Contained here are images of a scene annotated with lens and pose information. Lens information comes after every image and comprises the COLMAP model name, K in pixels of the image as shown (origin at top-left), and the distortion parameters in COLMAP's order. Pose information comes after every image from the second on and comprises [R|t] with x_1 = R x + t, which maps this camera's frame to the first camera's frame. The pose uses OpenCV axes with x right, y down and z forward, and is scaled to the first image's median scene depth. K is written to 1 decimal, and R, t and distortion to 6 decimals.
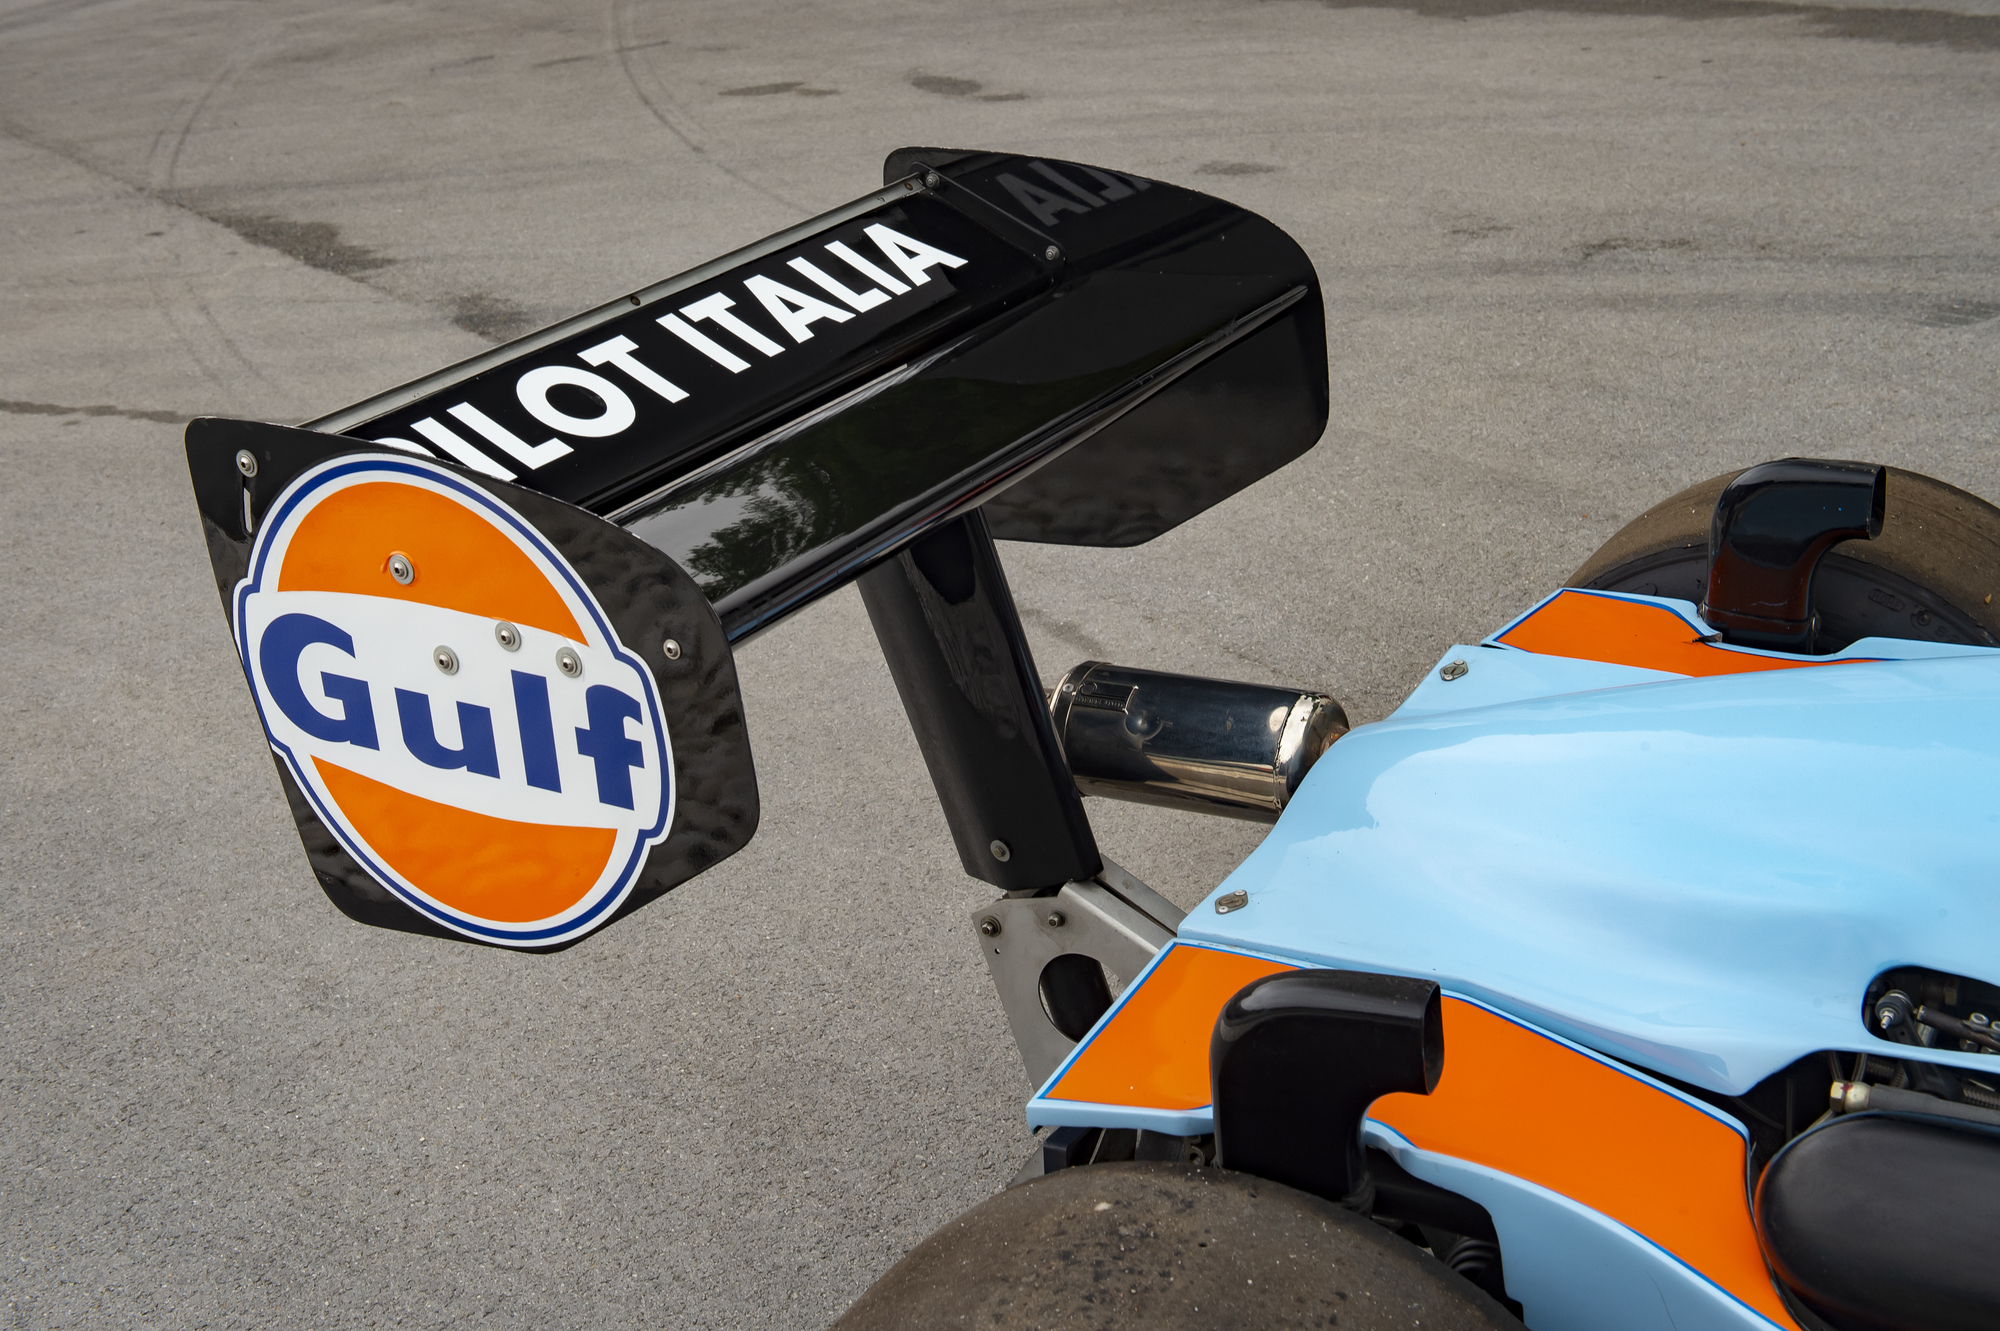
lens RADIAL K [[2825.3, 0, 942.9], [0, 2825.3, 686.9], [0, 0, 1]] dist [0.128961, -0.016396]
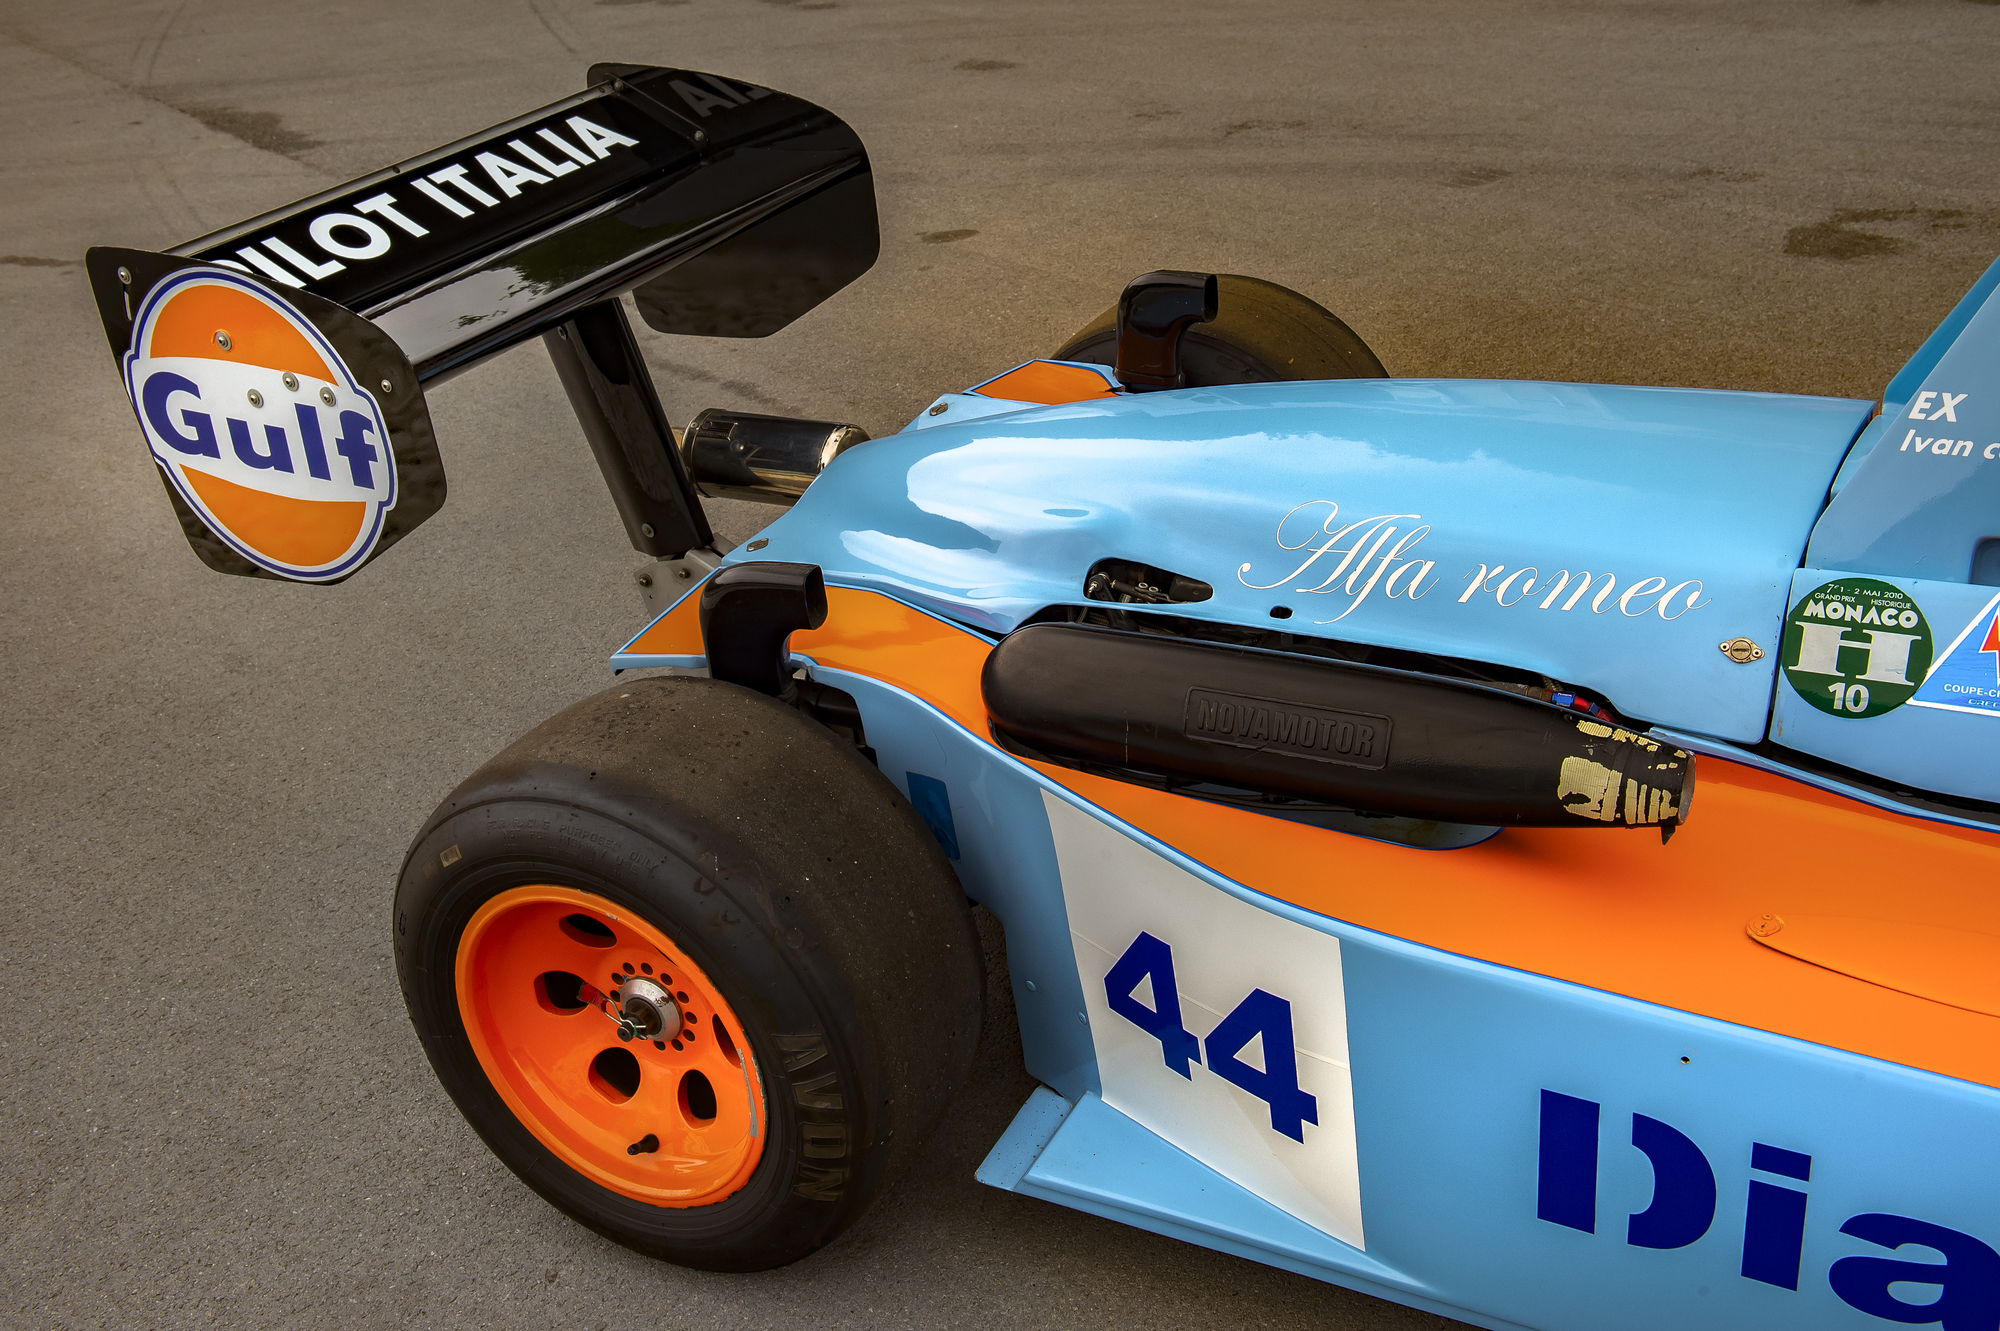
lens RADIAL K [[2337.7, 0, 962.3], [0, 2337.7, 713.8], [0, 0, 1]] dist [0.037677, 0.001817]
pose [[0.998564, -0.019967, 0.049703, 0.099962], [0.015319, 0.995624, 0.092184, 0.033599], [-0.051327, -0.091291, 0.994501, -0.230640]]
